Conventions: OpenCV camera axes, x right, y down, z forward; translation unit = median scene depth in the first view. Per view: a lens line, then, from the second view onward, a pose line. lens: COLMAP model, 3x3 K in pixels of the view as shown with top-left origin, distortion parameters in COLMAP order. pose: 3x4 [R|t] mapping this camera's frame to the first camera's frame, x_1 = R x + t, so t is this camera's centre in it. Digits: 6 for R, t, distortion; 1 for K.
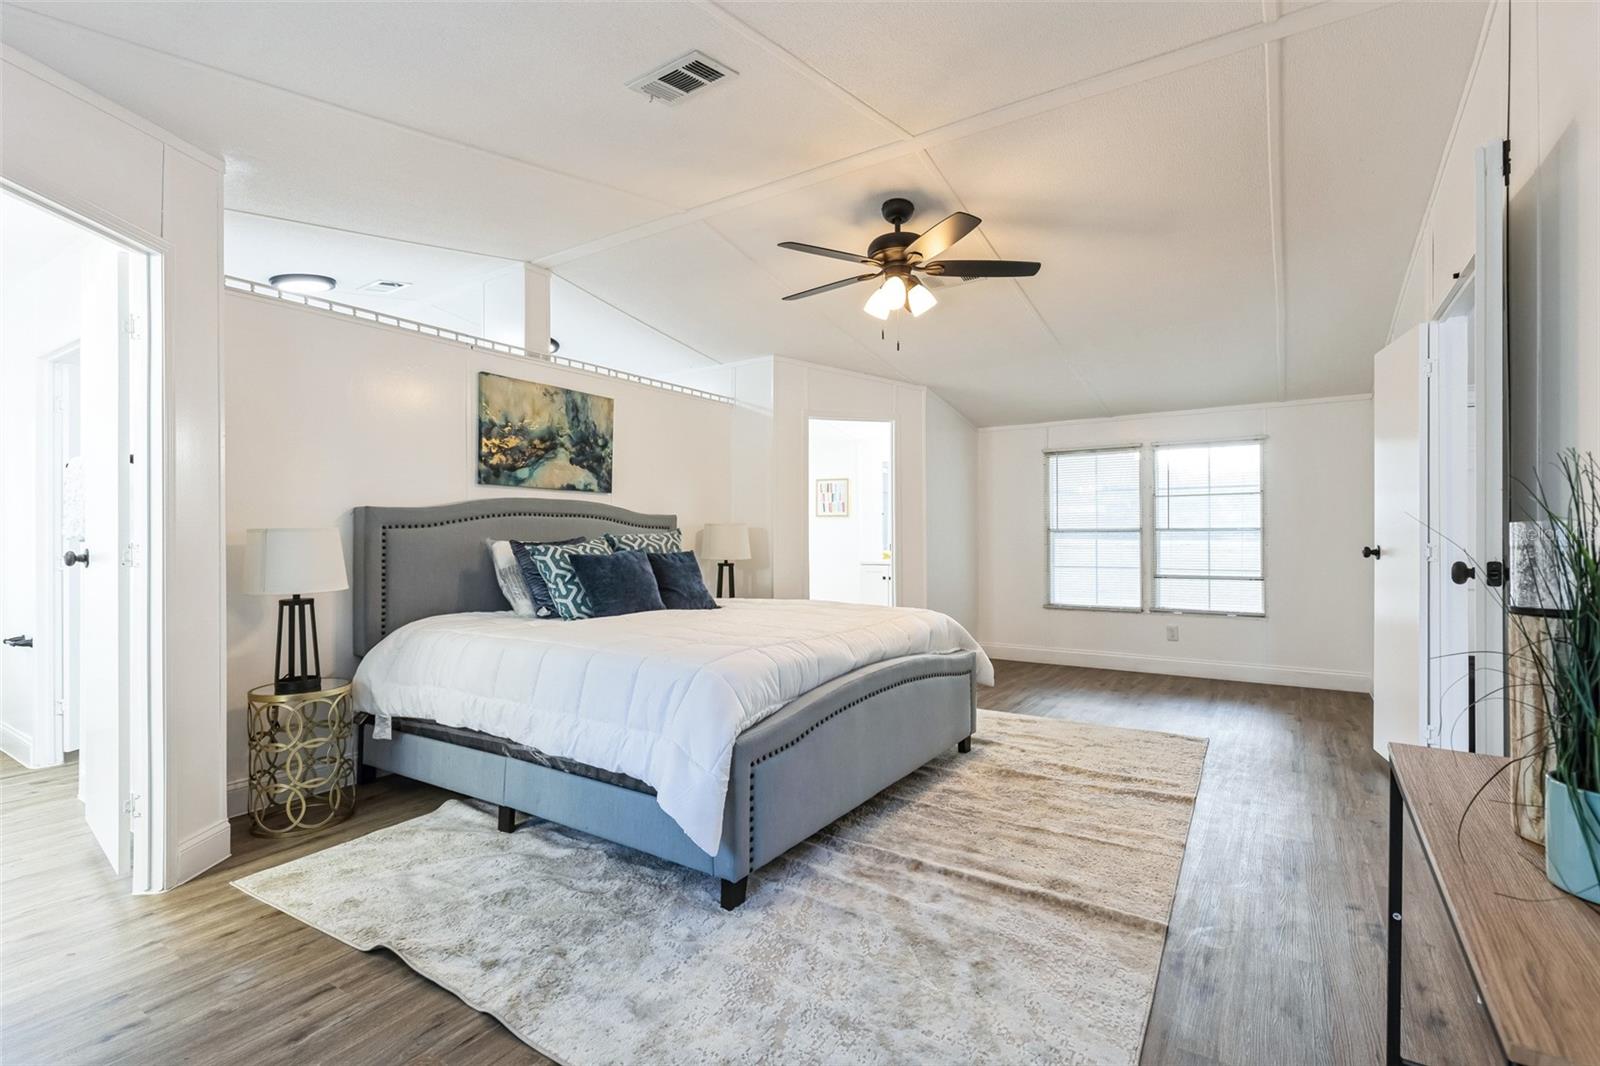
lens RADIAL K [[733.3, 0, 802.9], [0, 733.3, 541.5], [0, 0, 1]] dist [-0.000717, 0.000003]
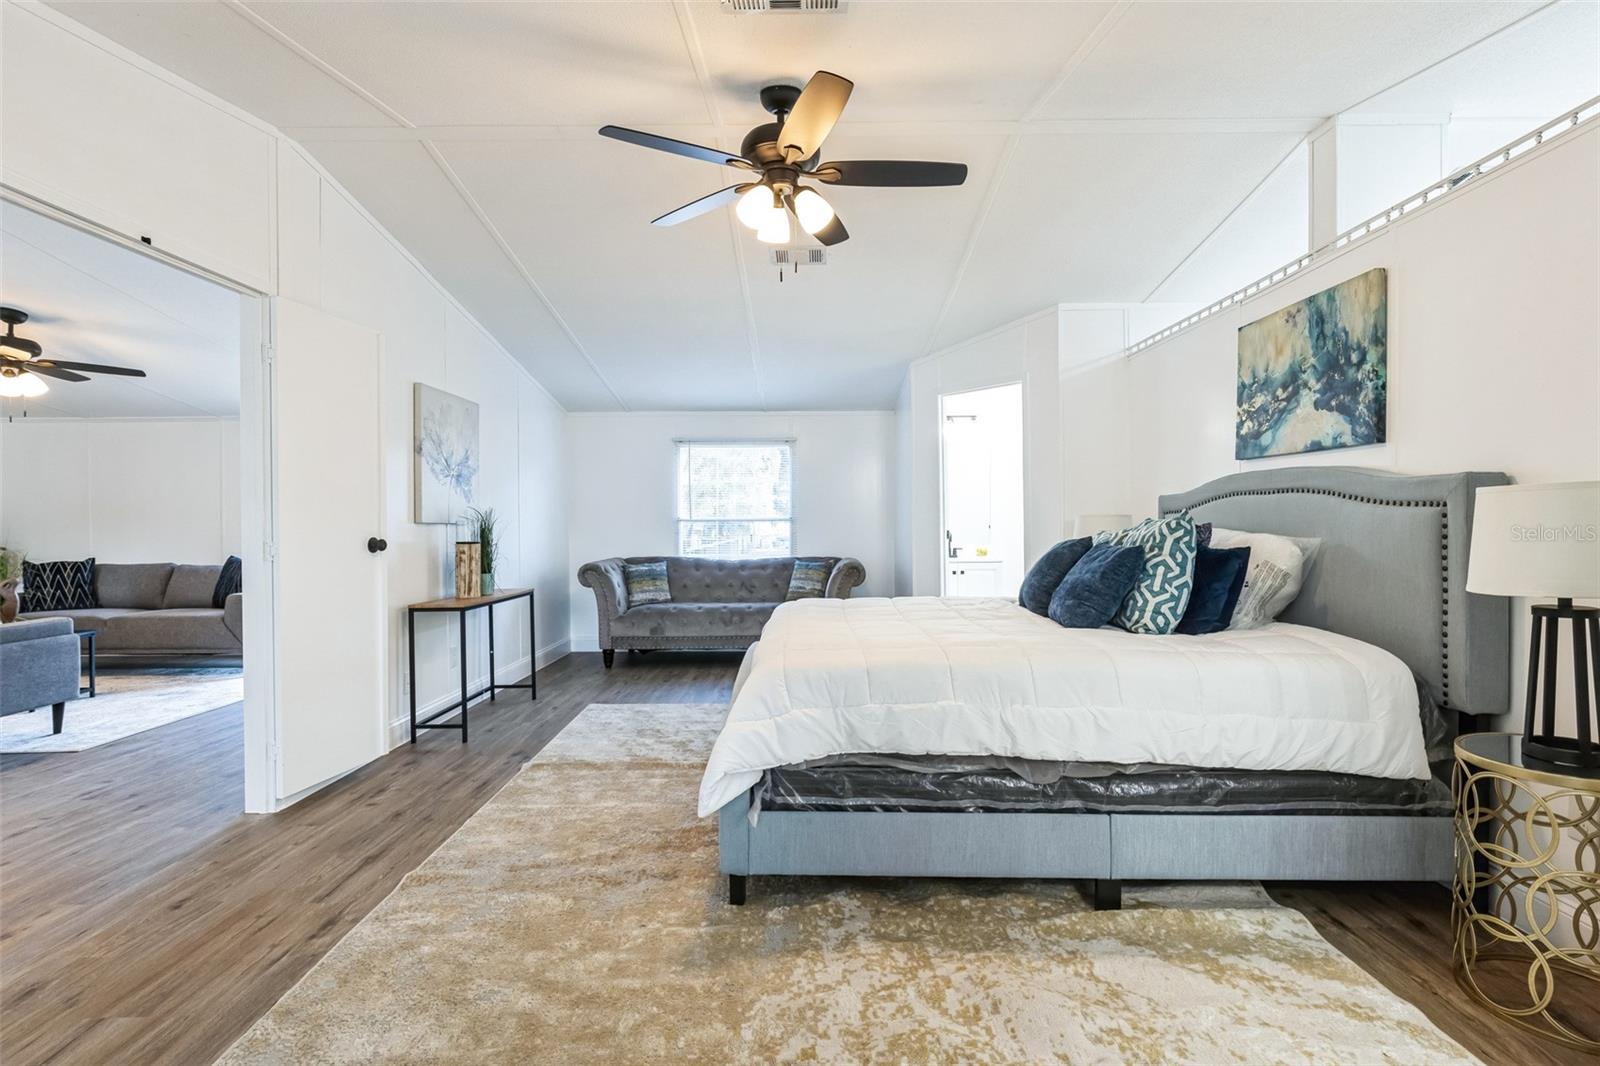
lens RADIAL K [[829.8, 0, 801.3], [0, 829.8, 531.6], [0, 0, 1]] dist [-0.000141, 0.000015]
pose [[-0.835428, -0.001892, -0.549596, 0.442910], [-0.016084, 0.999650, 0.021007, -0.007330], [0.549364, 0.026390, -0.835166, 1.323354]]
